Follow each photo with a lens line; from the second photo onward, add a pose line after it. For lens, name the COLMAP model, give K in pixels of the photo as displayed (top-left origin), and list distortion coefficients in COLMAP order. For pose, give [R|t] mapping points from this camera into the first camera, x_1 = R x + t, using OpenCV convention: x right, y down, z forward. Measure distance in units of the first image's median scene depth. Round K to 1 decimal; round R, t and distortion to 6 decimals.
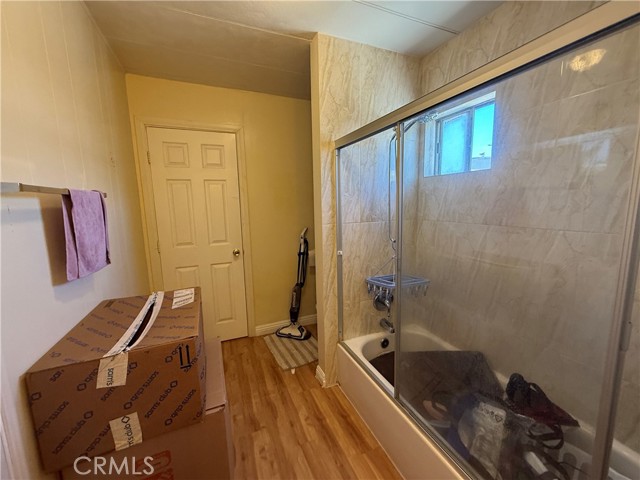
lens RADIAL K [[258.7, 0, 319.8], [0, 258.7, 238.5], [0, 0, 1]] dist [0.001792, 0.000732]
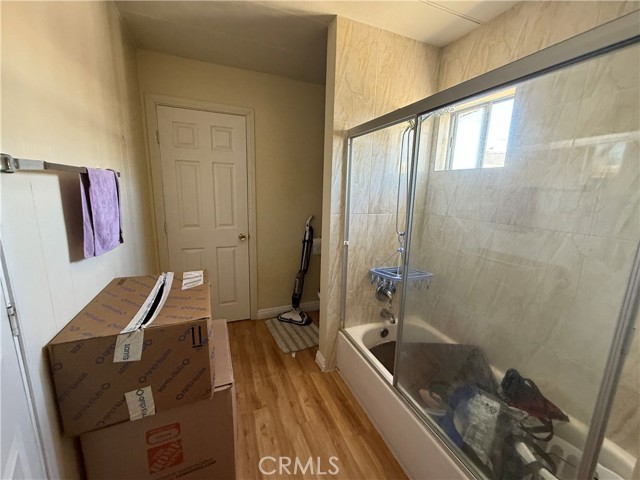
lens RADIAL K [[258.7, 0, 319.3], [0, 258.7, 238.3], [0, 0, 1]] dist [0.001792, 0.000732]
pose [[0.998673, 0.051410, -0.002976, -0.032097], [-0.051203, 0.997485, 0.049013, -0.008909], [0.005489, -0.048796, 0.998794, -0.009361]]
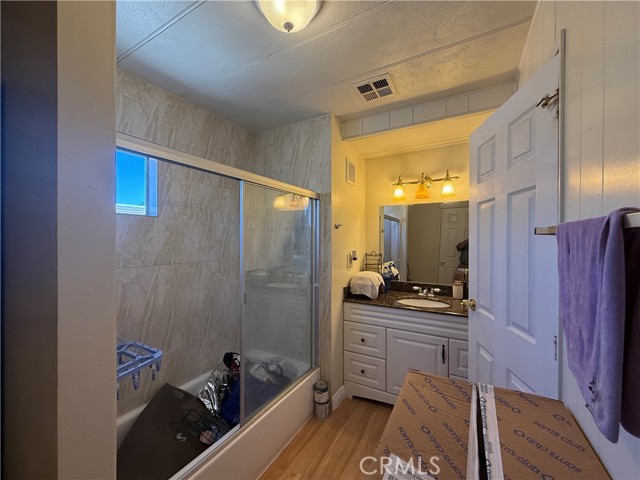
lens RADIAL K [[258.7, 0, 319.6], [0, 258.7, 240.4], [0, 0, 1]] dist [0.001792, 0.000732]
pose [[-0.608297, 0.020351, 0.793448, -0.771678], [0.125929, 0.989483, 0.071165, -0.178915], [-0.783656, 0.143208, -0.604463, 1.315818]]
